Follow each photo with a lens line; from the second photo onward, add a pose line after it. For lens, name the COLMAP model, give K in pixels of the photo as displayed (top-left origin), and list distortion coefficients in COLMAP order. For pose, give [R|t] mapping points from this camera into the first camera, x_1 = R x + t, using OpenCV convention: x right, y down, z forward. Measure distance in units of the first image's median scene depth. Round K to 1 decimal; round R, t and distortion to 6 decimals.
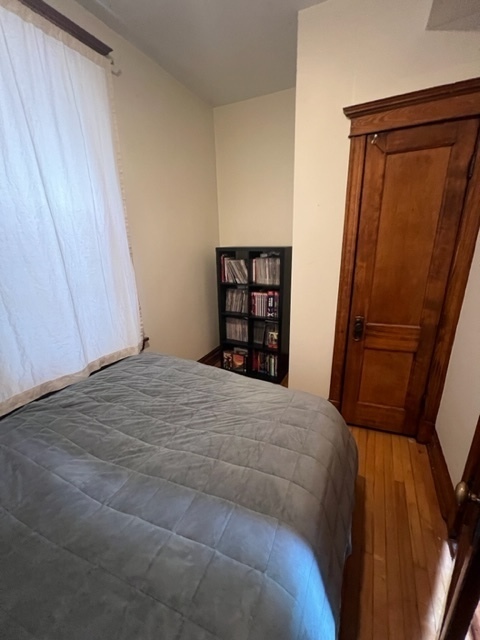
lens RADIAL K [[256.6, 0, 240.4], [0, 256.6, 318.9], [0, 0, 1]] dist [-0.000764, 0.000582]
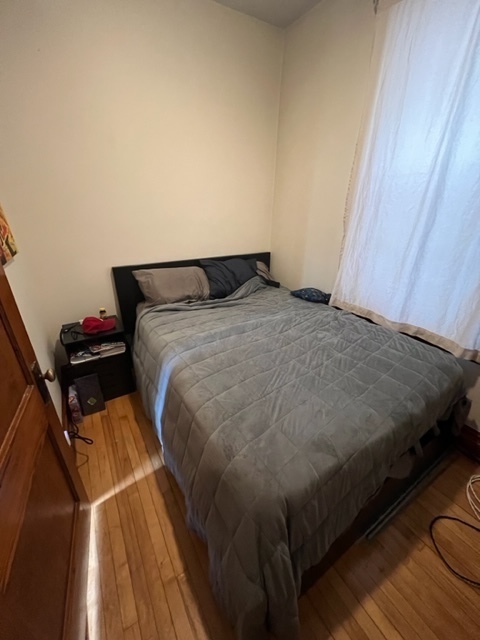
lens RADIAL K [[256.7, 0, 240.4], [0, 256.7, 320.4], [0, 0, 1]] dist [-0.002539, 0.000693]
pose [[-0.529343, 0.362114, -0.767248, 0.556844], [-0.243416, 0.801497, 0.546216, -0.238329], [0.812739, 0.475896, -0.336122, 0.773365]]
